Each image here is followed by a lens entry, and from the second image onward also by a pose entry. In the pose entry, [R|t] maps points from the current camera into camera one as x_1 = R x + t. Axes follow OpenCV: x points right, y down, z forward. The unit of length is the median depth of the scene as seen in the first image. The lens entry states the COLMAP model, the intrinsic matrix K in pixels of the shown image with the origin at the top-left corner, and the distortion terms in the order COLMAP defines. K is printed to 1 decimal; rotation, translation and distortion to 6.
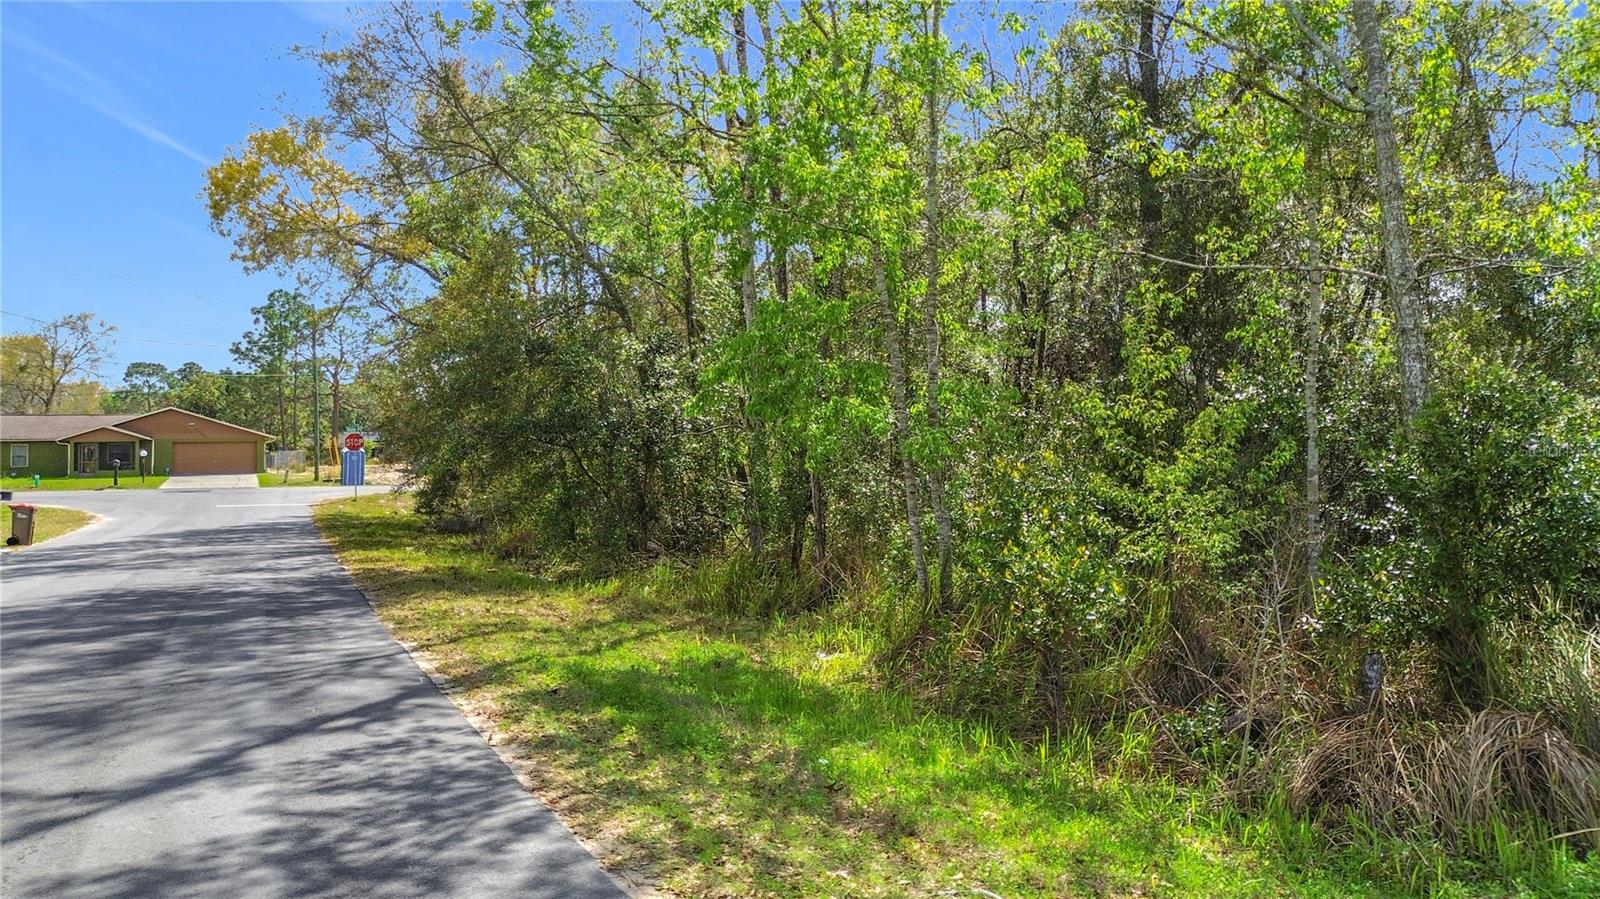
lens RADIAL K [[1150.1, 0, 794.3], [0, 1150.1, 455.4], [0, 0, 1]] dist [0.047447, -0.059630]
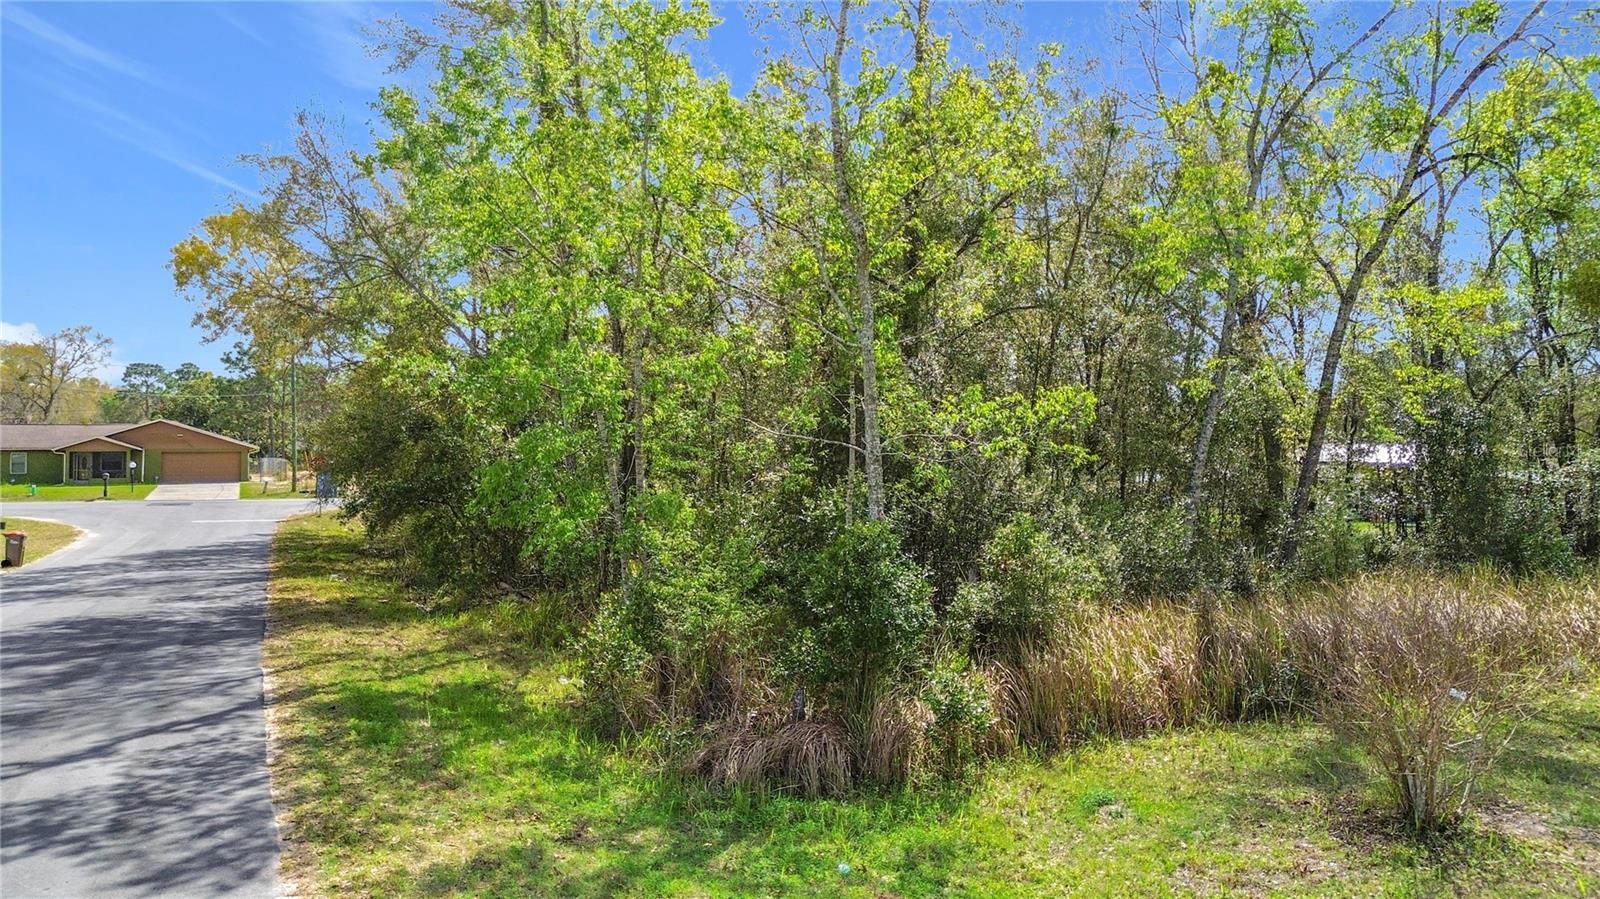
lens RADIAL K [[1167.5, 0, 800.0], [0, 1167.5, 449.5], [0, 0, 1]] dist [0.044619, -0.080037]
pose [[0.999957, 0.008680, -0.003234, 0.154101], [-0.008688, 0.999959, -0.002459, -0.052546], [0.003213, 0.002487, 0.999992, -0.211612]]
